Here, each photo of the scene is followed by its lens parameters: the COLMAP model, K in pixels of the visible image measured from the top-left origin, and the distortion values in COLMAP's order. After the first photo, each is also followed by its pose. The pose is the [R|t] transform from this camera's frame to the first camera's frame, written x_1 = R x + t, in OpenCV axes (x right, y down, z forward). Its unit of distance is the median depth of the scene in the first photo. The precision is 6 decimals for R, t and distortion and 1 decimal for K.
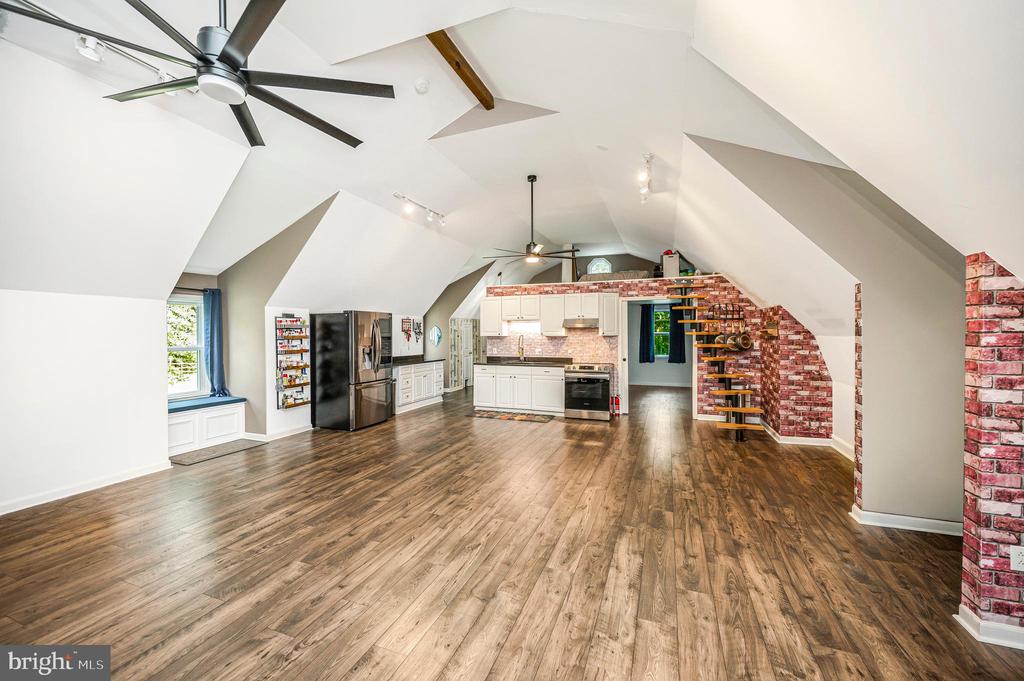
lens RADIAL K [[413.0, 0, 512.7], [0, 413.0, 337.3], [0, 0, 1]] dist [-0.000024, -0.000085]
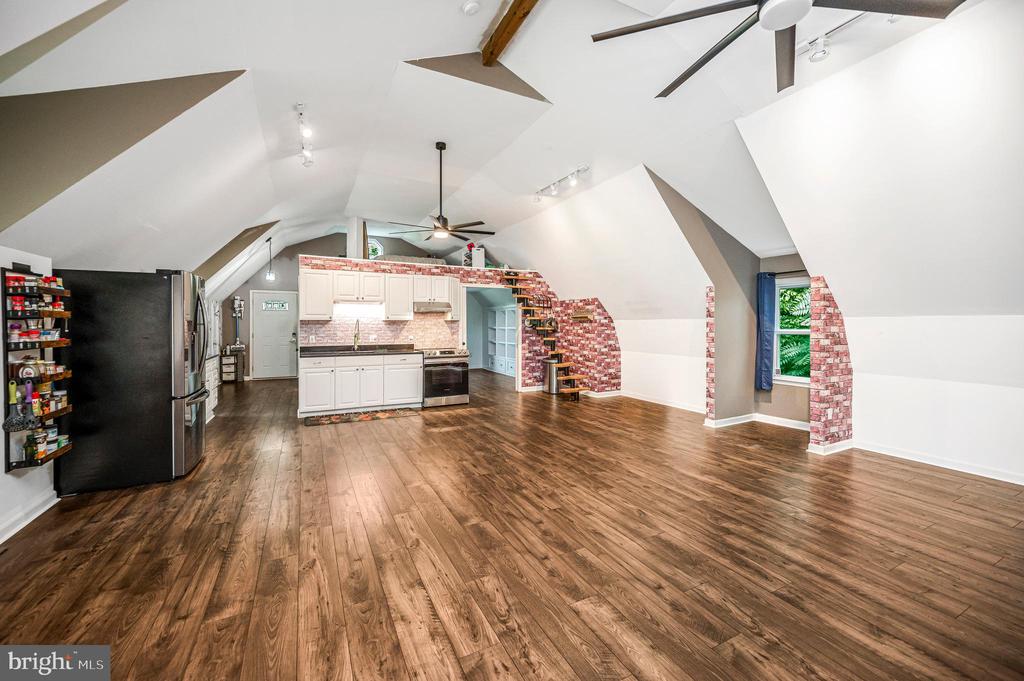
lens RADIAL K [[413.0, 0, 528.9], [0, 413.0, 326.0], [0, 0, 1]] dist [-0.000024, -0.000085]
pose [[0.652445, -0.001875, 0.757834, -0.555755], [0.006184, 0.999977, -0.002849, 0.019025], [-0.757811, 0.006545, 0.652442, 0.276410]]
